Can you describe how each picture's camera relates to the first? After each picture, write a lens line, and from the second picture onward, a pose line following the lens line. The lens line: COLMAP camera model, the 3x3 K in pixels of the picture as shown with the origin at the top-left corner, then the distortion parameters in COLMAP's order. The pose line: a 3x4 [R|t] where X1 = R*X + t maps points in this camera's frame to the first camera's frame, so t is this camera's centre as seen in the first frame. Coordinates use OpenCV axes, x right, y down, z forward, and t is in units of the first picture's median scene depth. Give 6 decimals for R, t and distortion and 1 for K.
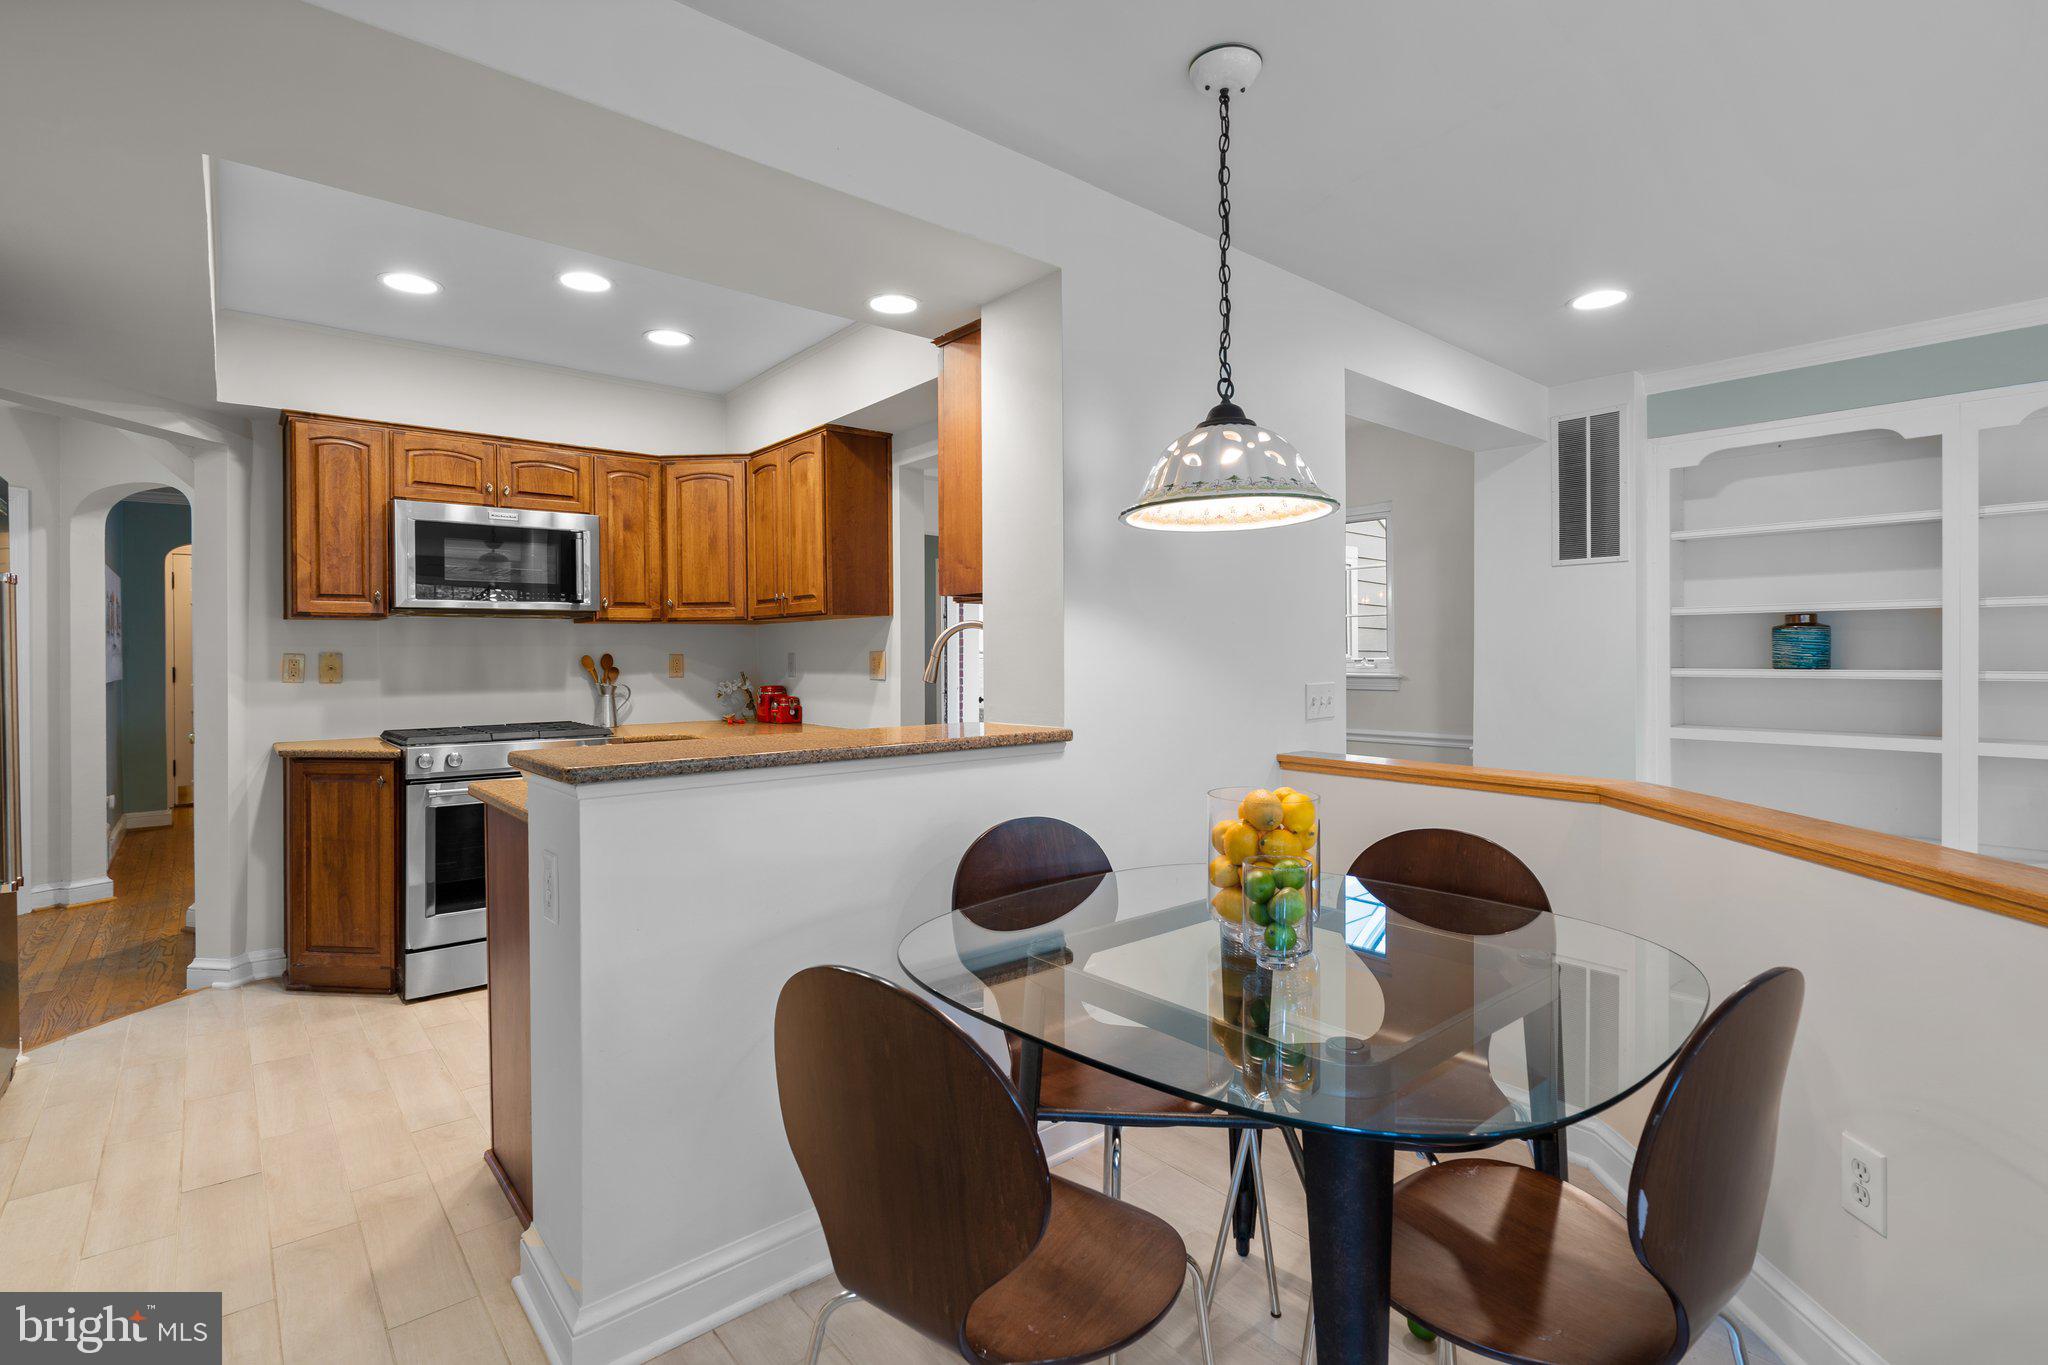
lens RADIAL K [[958.5, 0, 1017.6], [0, 958.5, 628.8], [0, 0, 1]] dist [-0.005942, 0.000032]
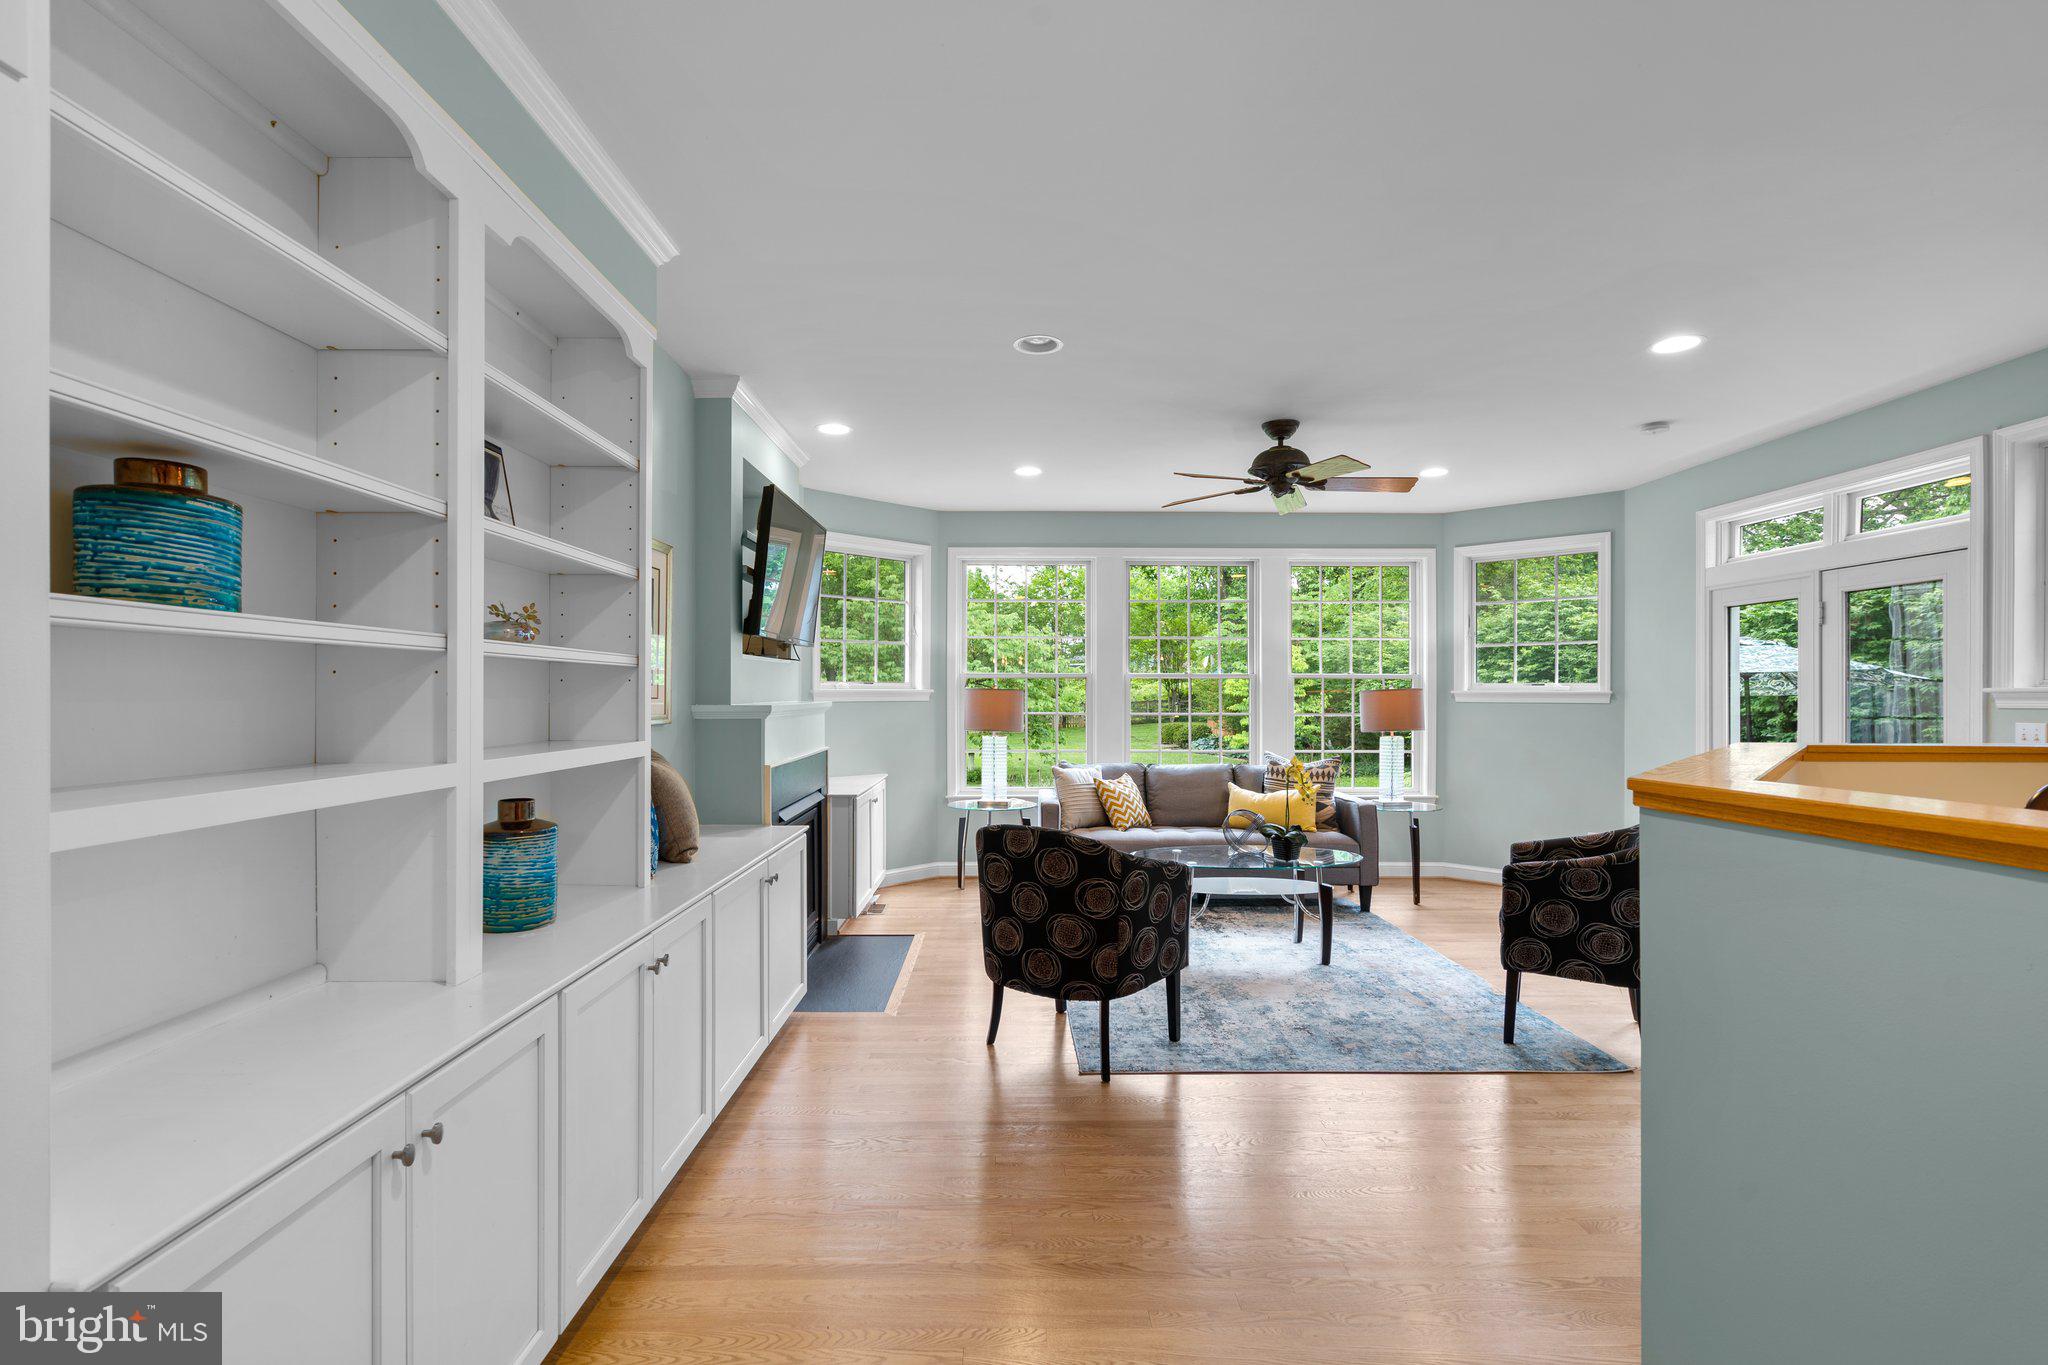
lens RADIAL K [[923.4, 0, 1014.6], [0, 923.4, 679.4], [0, 0, 1]] dist [-0.005329, -0.000536]
pose [[-0.764074, 0.009259, 0.645062, 0.338392], [-0.019938, 0.999080, -0.037957, 0.074024], [-0.644821, -0.041863, -0.763187, 1.022948]]
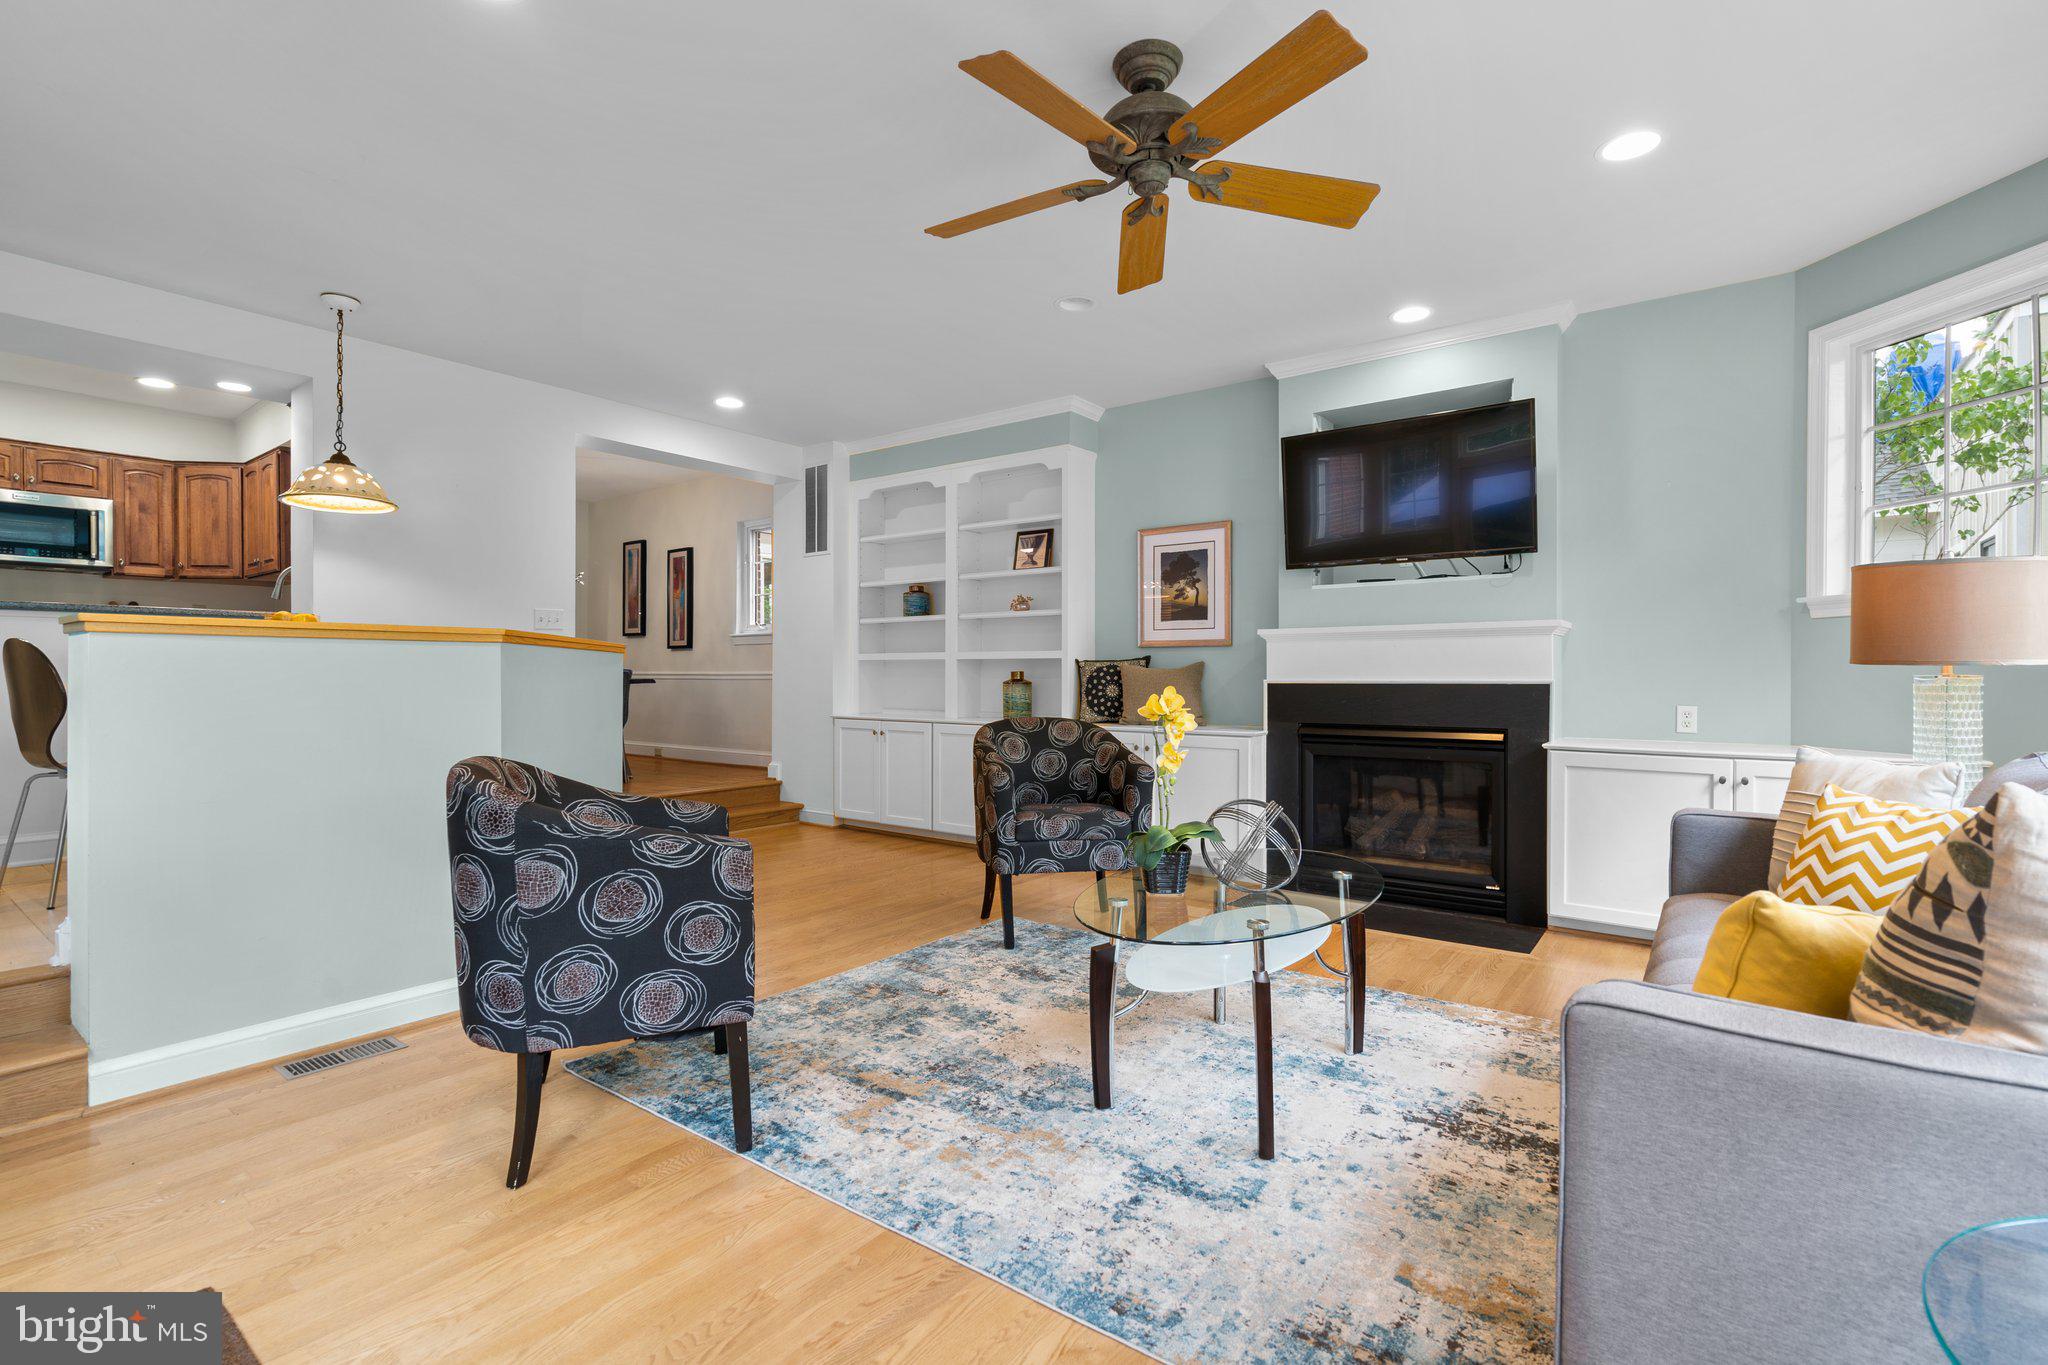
lens RADIAL K [[941.6, 0, 1016.7], [0, 941.6, 665.9], [0, 0, 1]] dist [-0.002958, 0.000195]
pose [[0.976877, 0.007147, 0.213683, 0.616383], [-0.010654, 0.999827, 0.015265, 0.098372], [-0.213537, -0.017188, 0.976784, -0.702212]]
